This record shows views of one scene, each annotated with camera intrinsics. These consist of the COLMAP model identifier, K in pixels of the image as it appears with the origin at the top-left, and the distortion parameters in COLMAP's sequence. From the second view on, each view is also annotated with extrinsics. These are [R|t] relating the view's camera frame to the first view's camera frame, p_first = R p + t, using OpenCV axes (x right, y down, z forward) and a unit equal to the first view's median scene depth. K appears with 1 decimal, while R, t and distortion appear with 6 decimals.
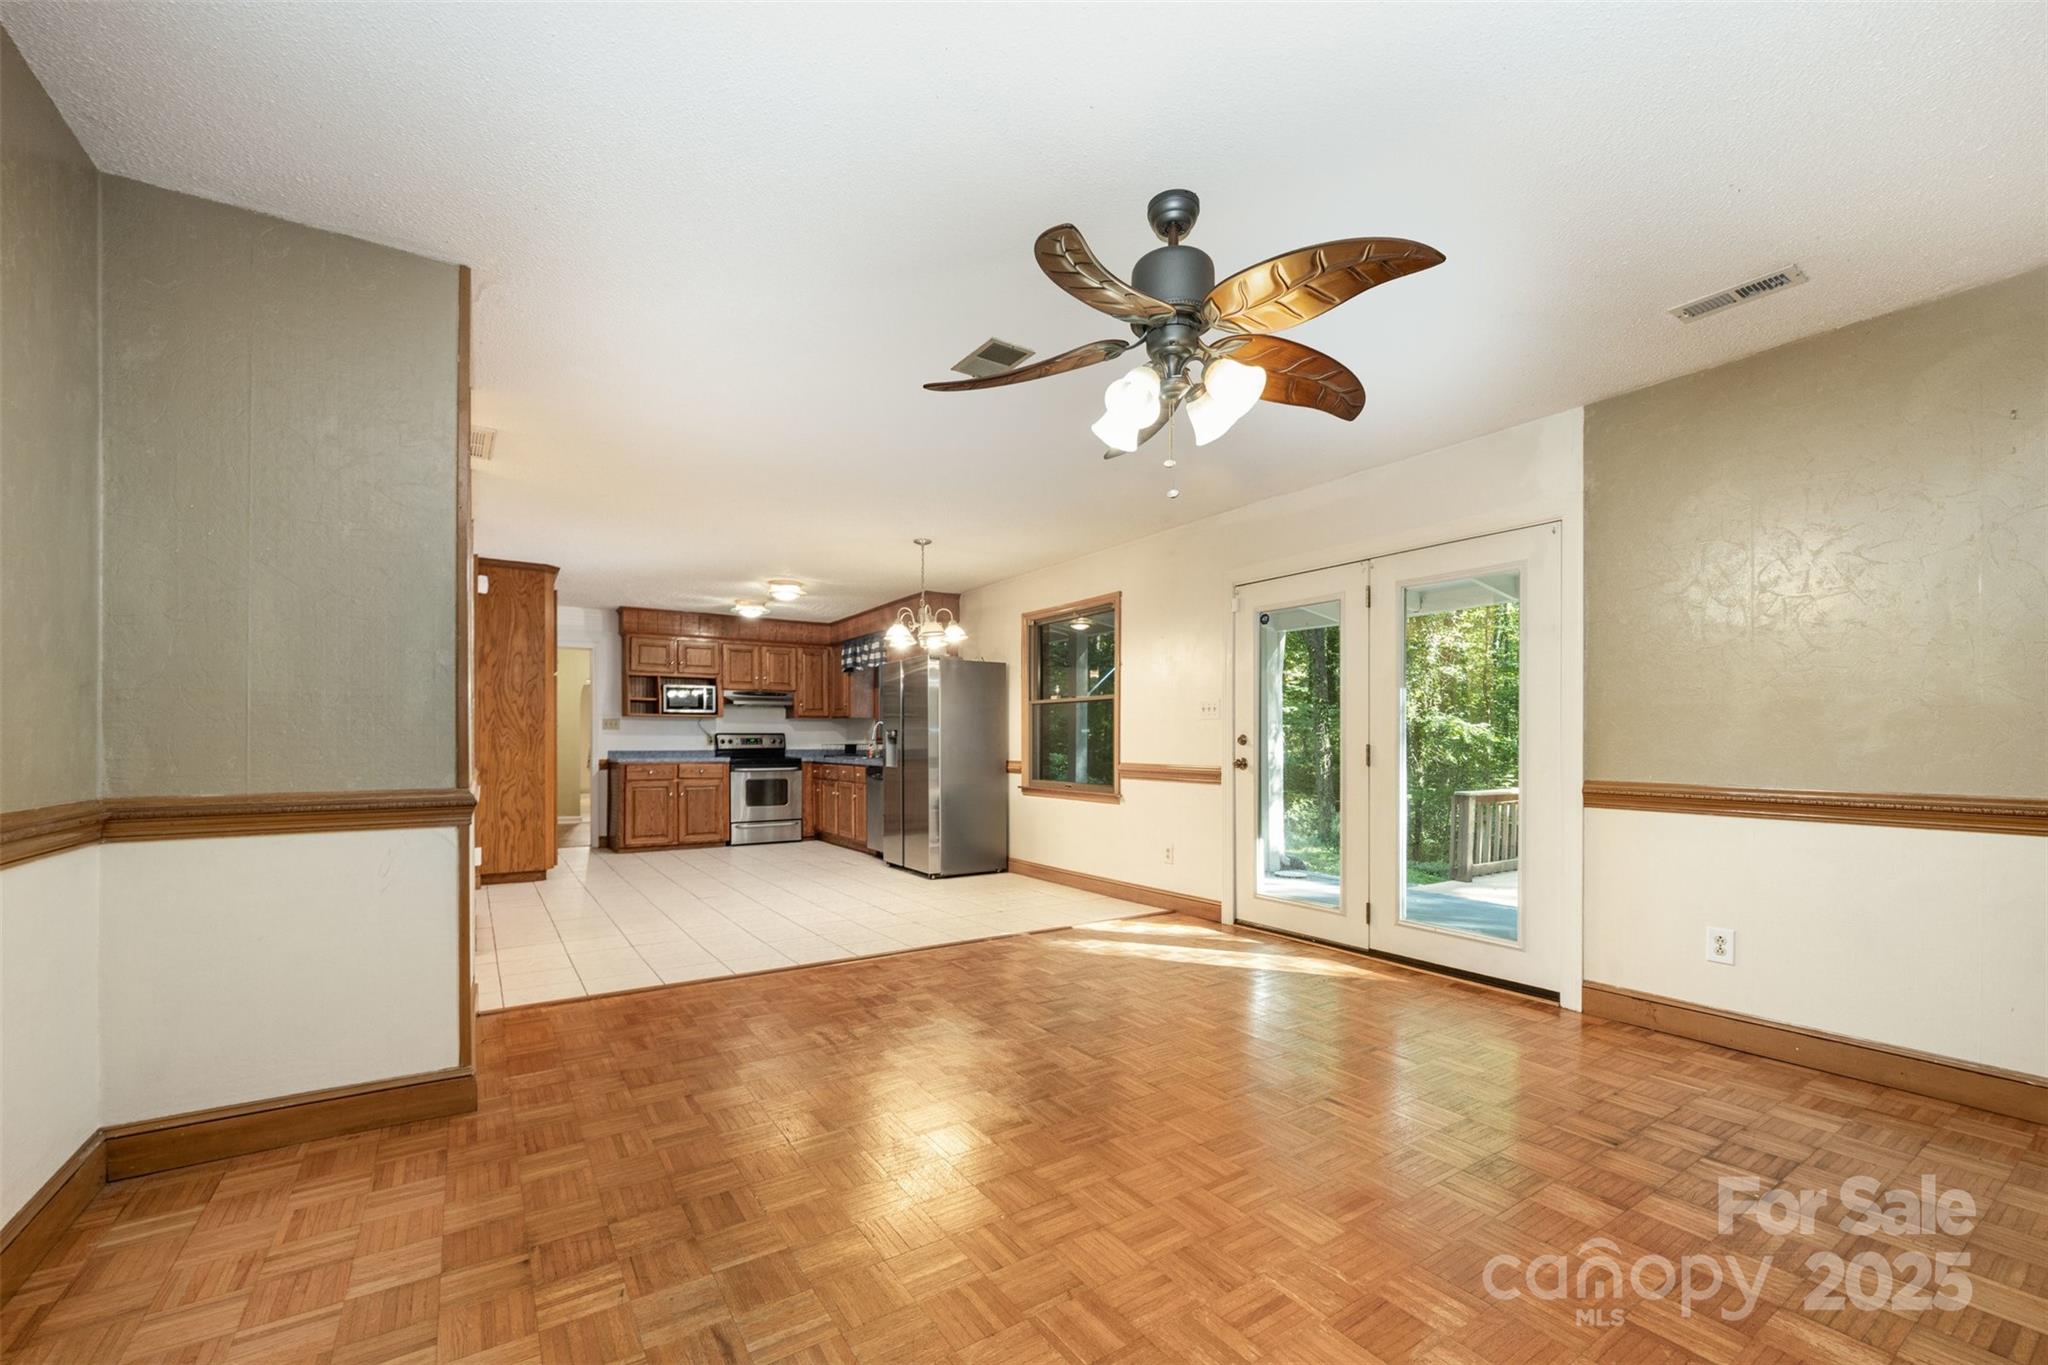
lens RADIAL K [[837.4, 0, 1001.9], [0, 837.4, 750.4], [0, 0, 1]] dist [-0.001975, 0.000664]
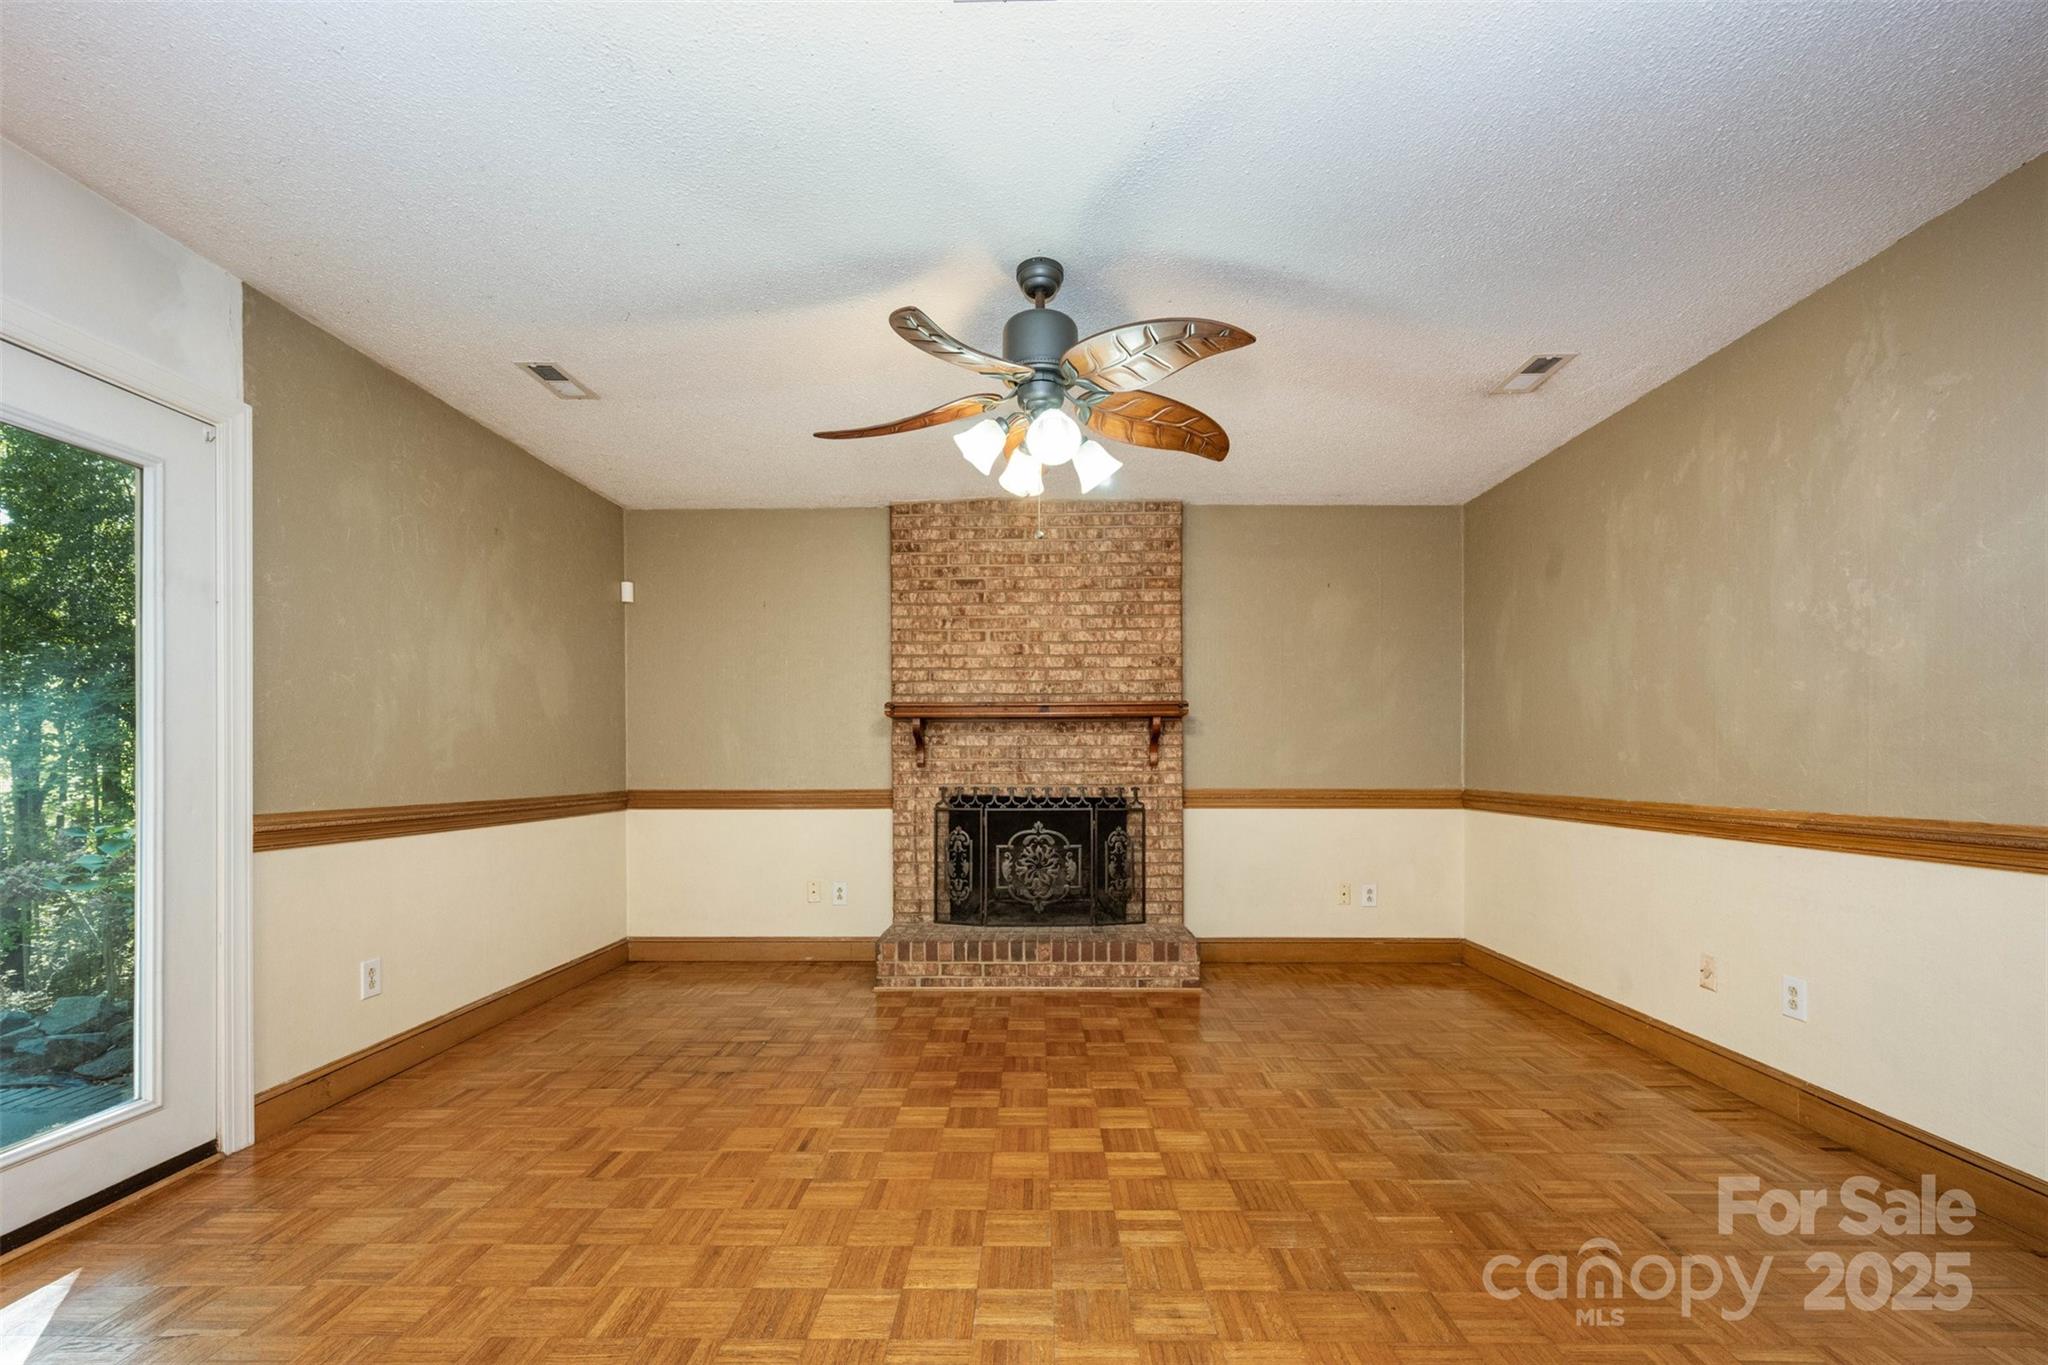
lens RADIAL K [[837.4, 0, 1029.3], [0, 837.4, 762.7], [0, 0, 1]] dist [-0.001975, 0.000664]
pose [[-0.839608, -0.001582, 0.543191, -0.090065], [0.003785, 0.999954, 0.008762, -0.004463], [-0.543180, 0.009412, -0.839563, 0.462609]]
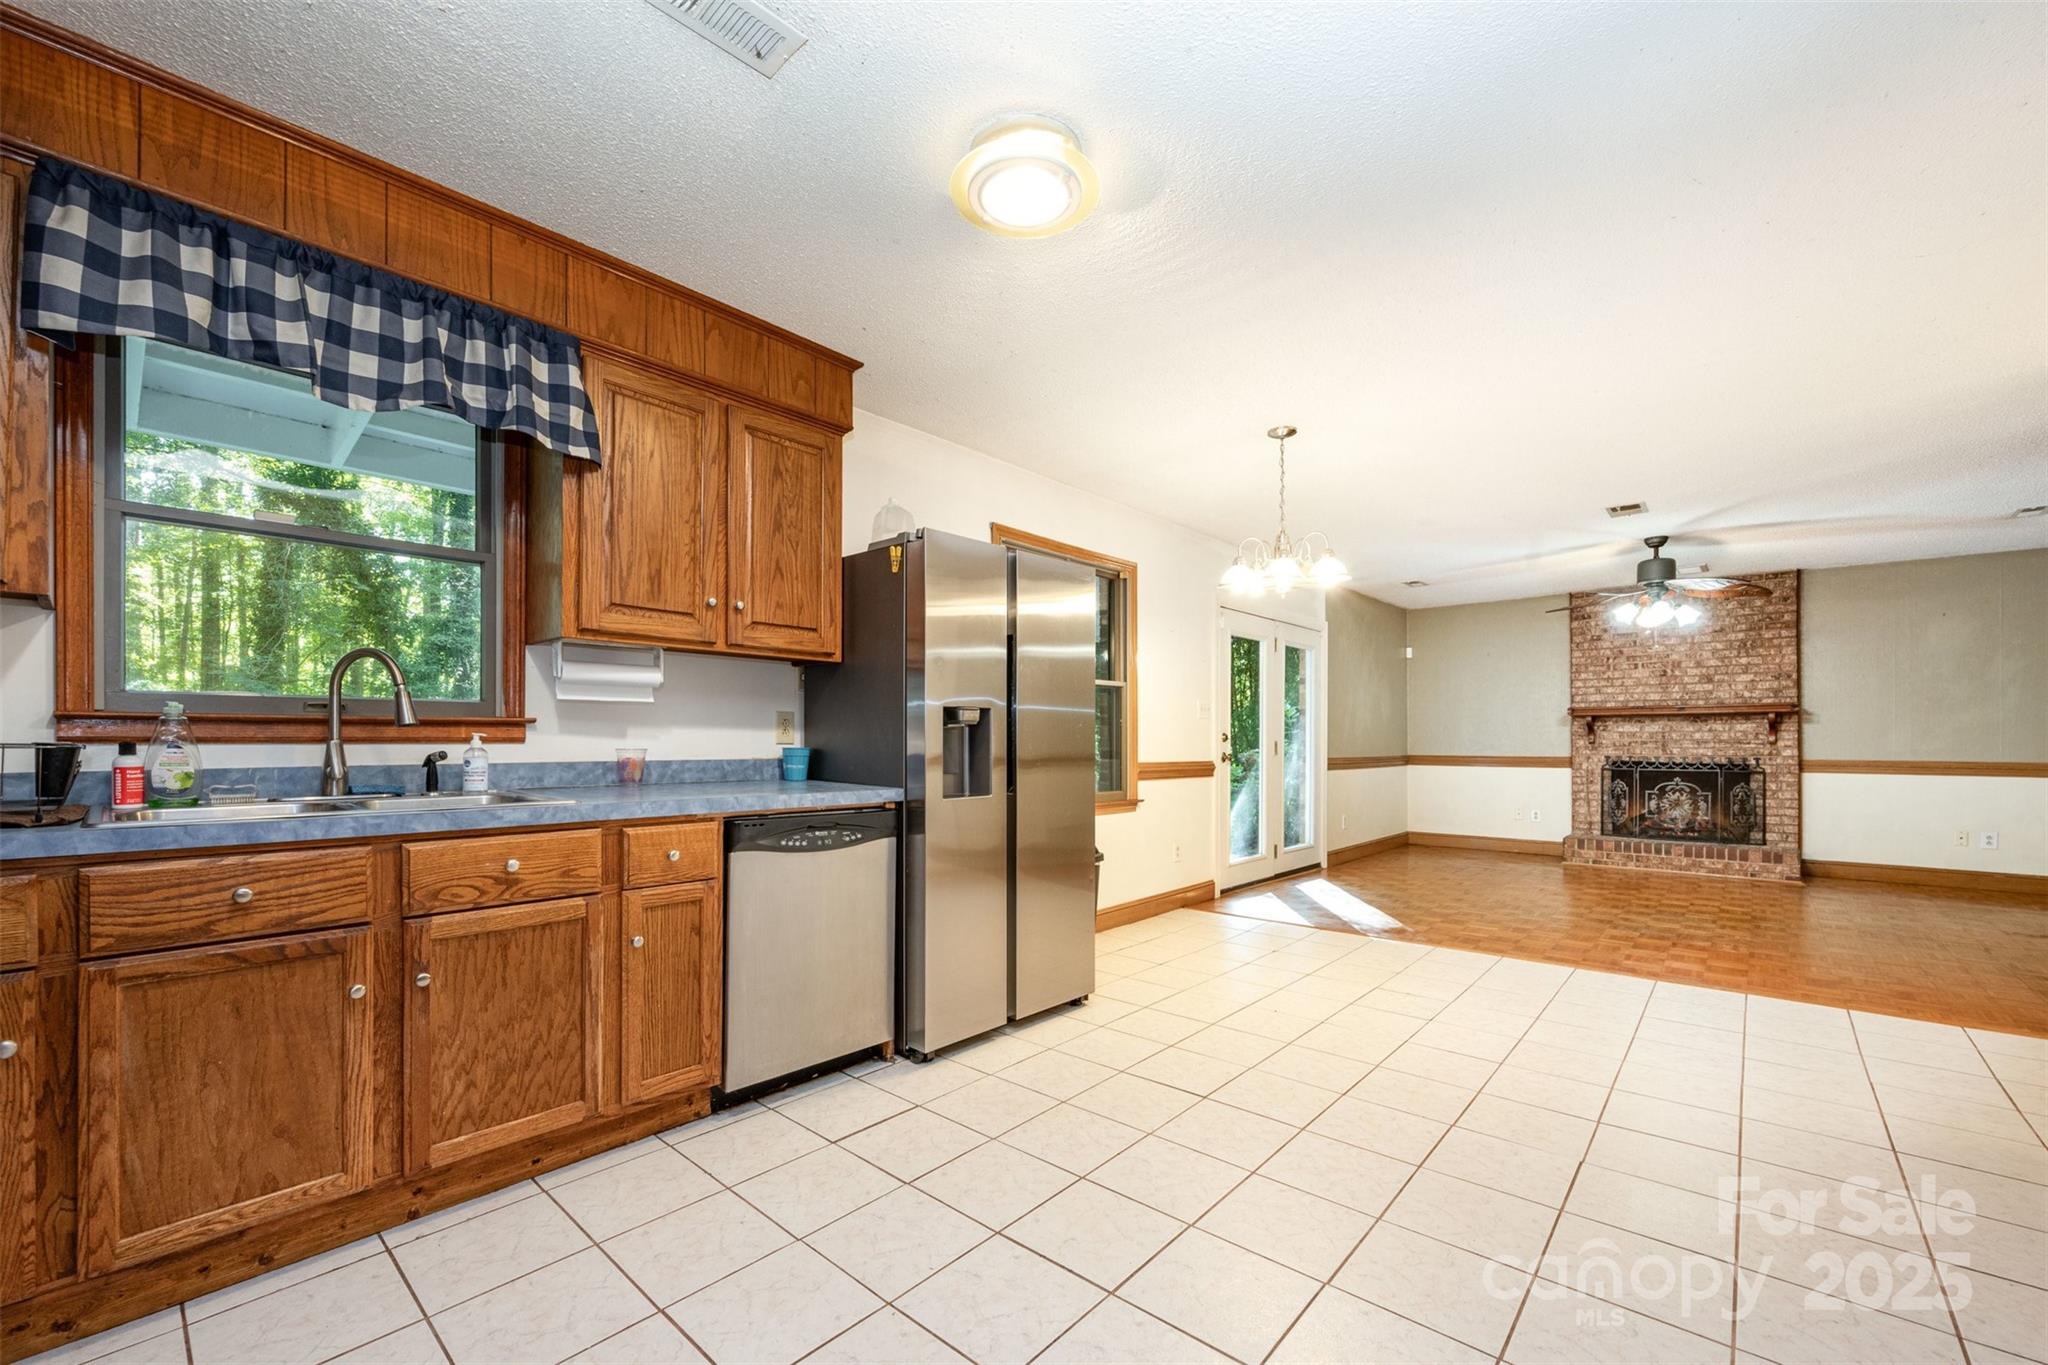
lens RADIAL K [[837.4, 0, 1019.7], [0, 837.4, 738.0], [0, 0, 1]] dist [-0.001975, 0.000664]
pose [[-0.277563, -0.000113, 0.960707, -0.422327], [0.005064, 0.999986, 0.001581, -0.008120], [-0.960694, 0.005304, -0.277558, 0.875301]]
